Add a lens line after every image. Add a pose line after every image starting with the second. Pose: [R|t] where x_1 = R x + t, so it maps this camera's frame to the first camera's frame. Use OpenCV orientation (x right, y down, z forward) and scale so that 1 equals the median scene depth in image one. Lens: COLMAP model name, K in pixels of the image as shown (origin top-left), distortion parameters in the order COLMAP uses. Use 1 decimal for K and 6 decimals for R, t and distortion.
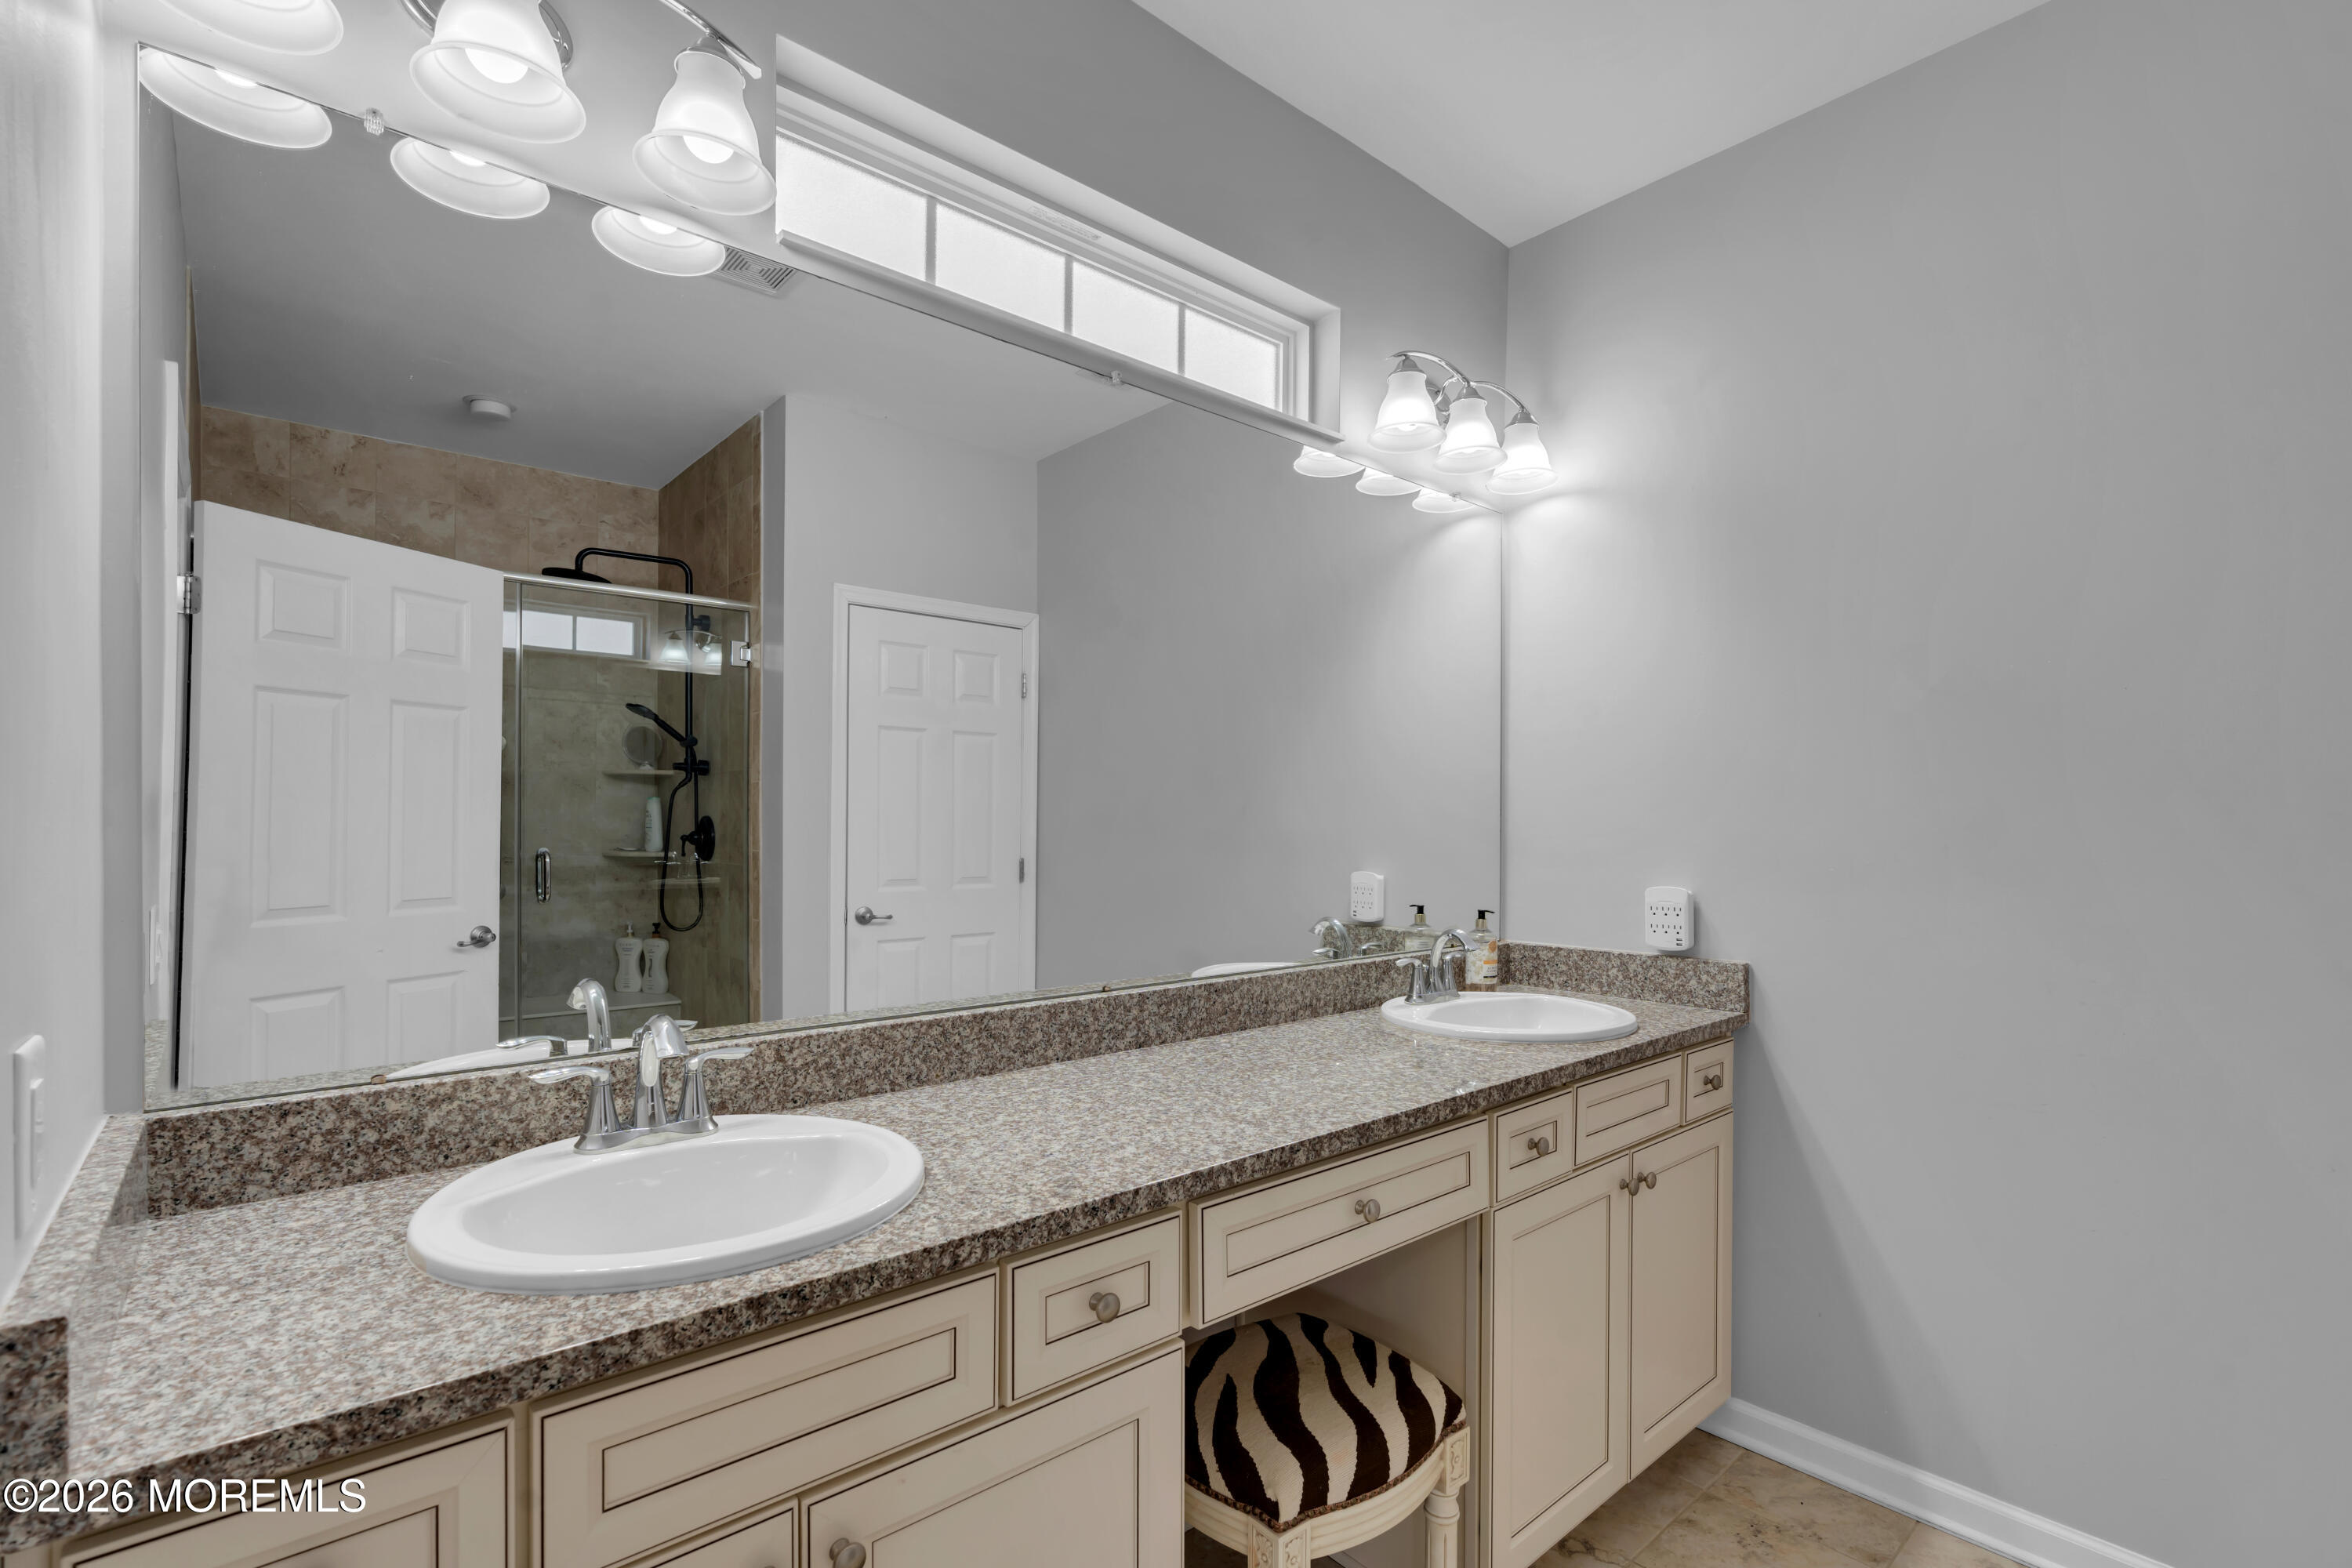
lens RADIAL K [[1048.1, 0, 1173.0], [0, 1048.1, 793.4], [0, 0, 1]] dist [-0.006156, 0.001440]
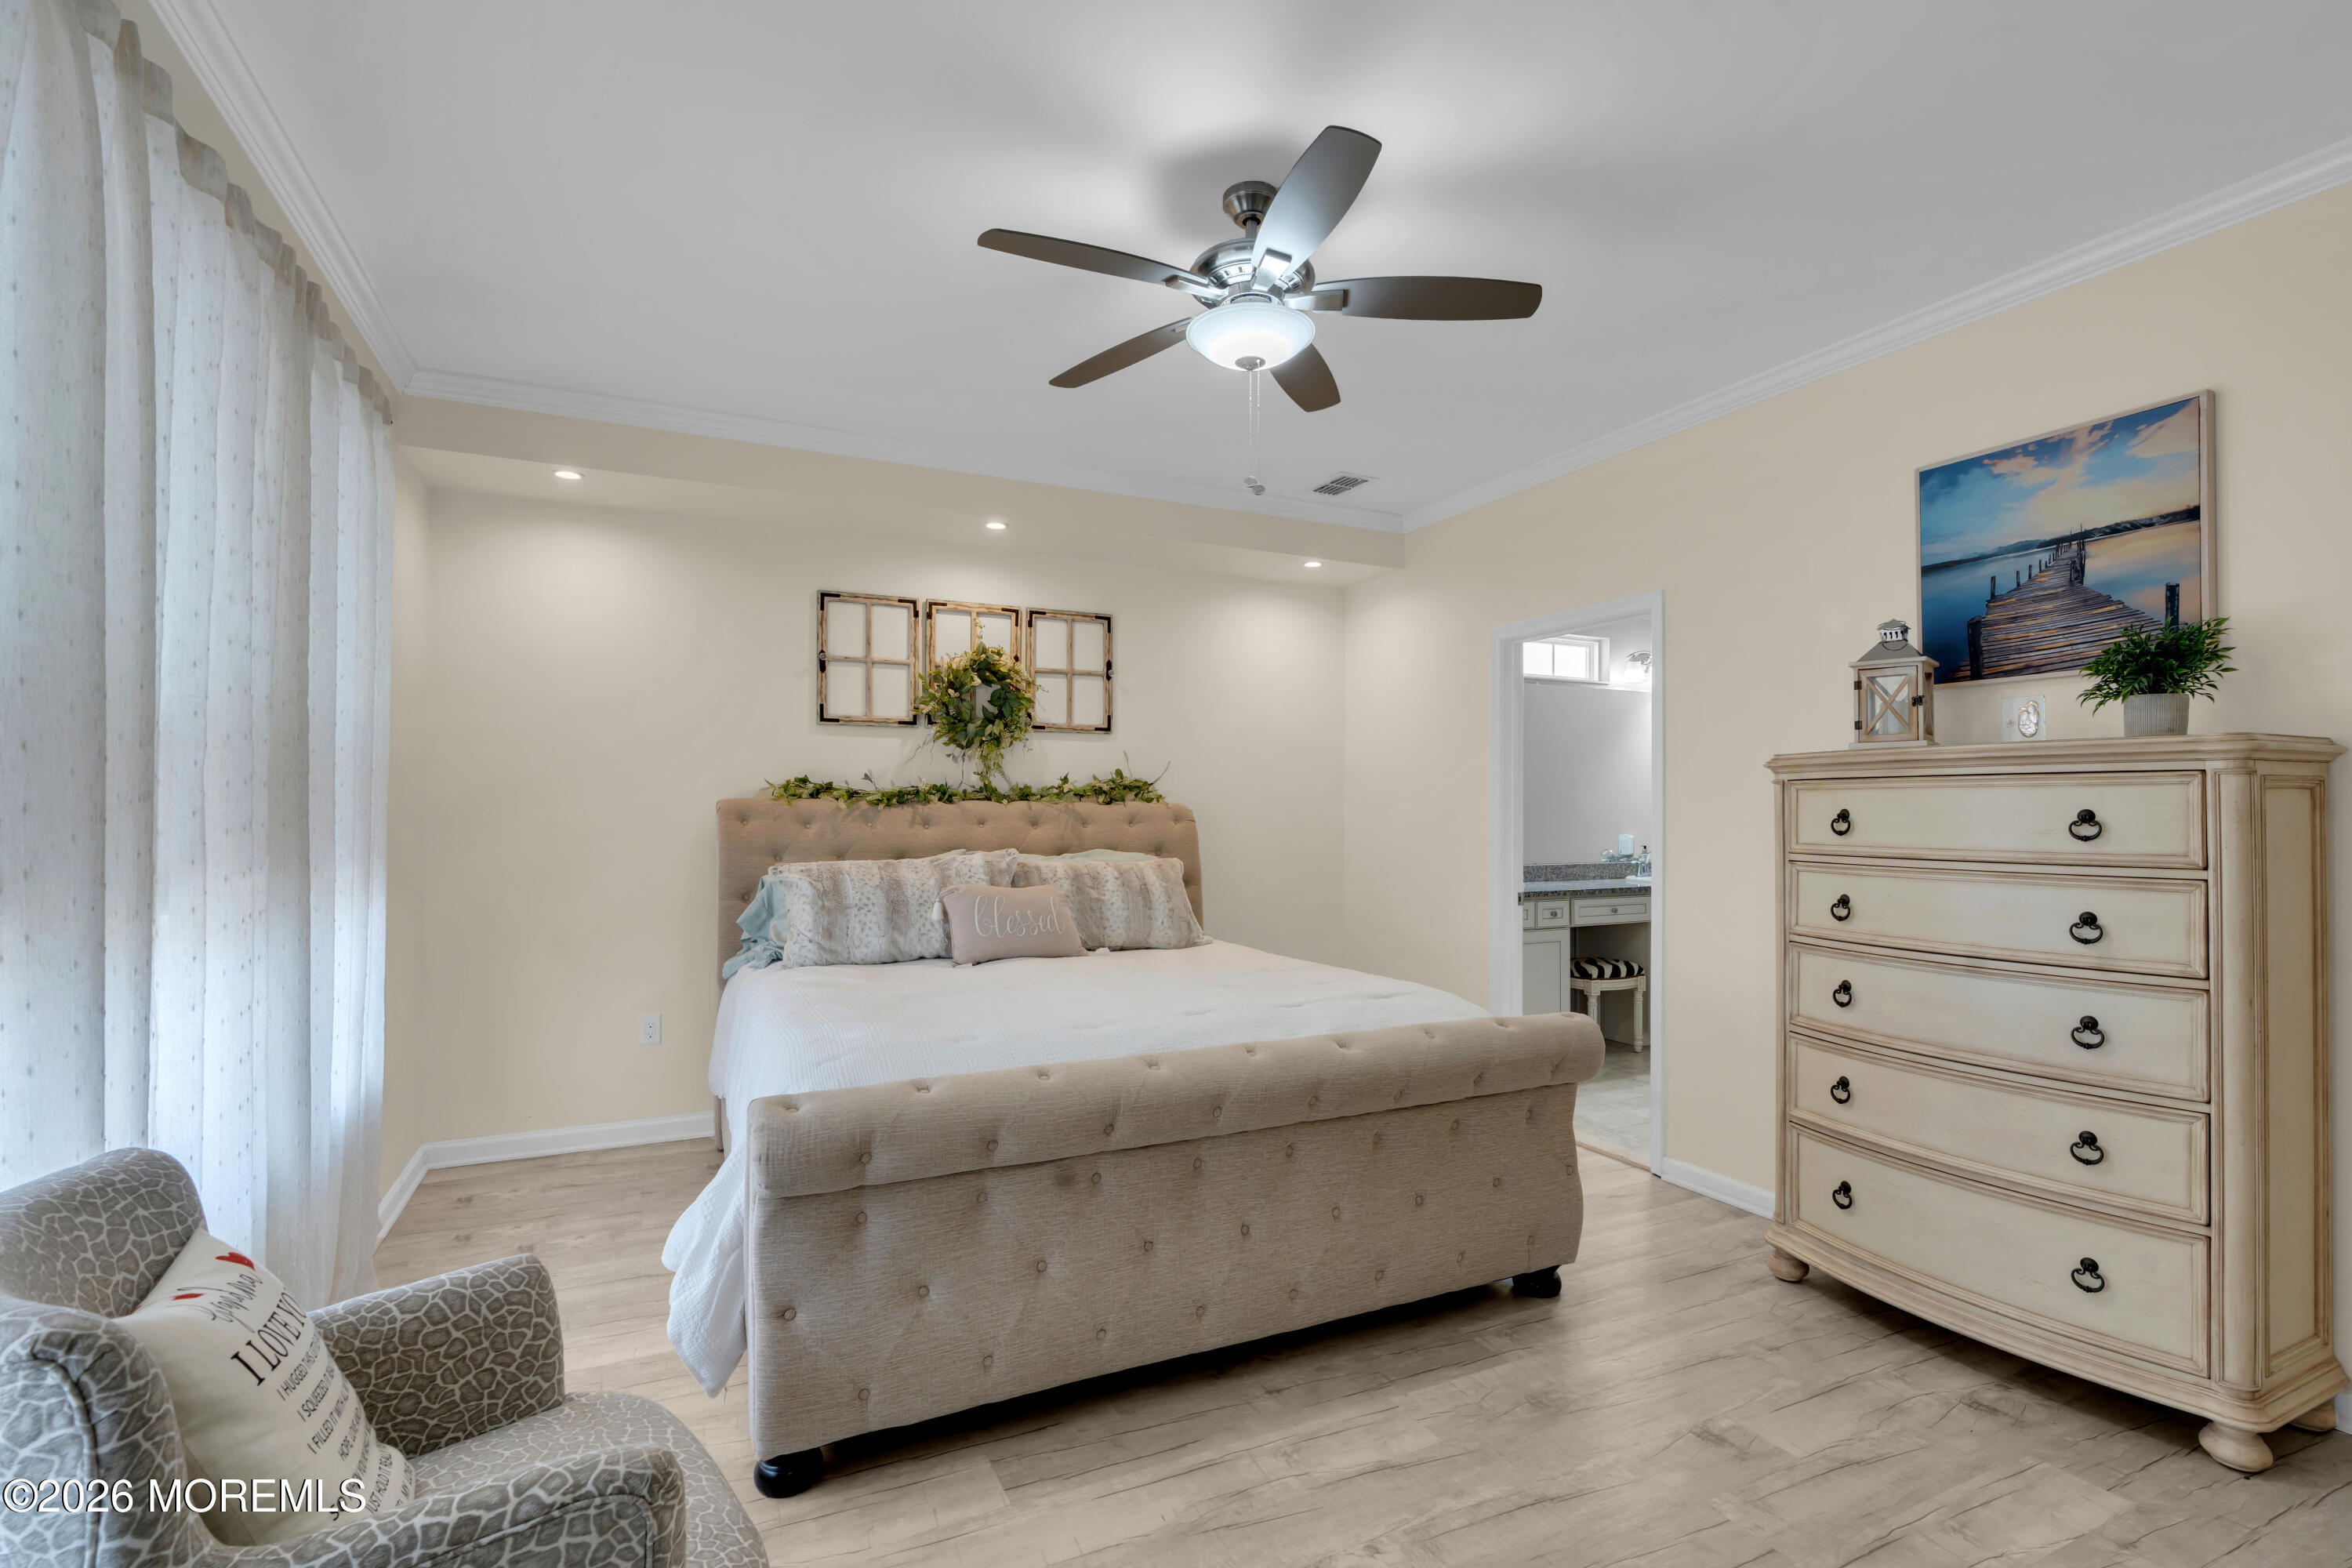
lens RADIAL K [[1048.1, 0, 1173.0], [0, 1048.1, 793.4], [0, 0, 1]] dist [-0.006156, 0.001440]
pose [[0.966068, -0.006945, -0.258194, -0.426112], [0.009474, 0.999919, 0.008553, -0.107991], [0.258114, -0.010709, 0.966055, -3.433756]]
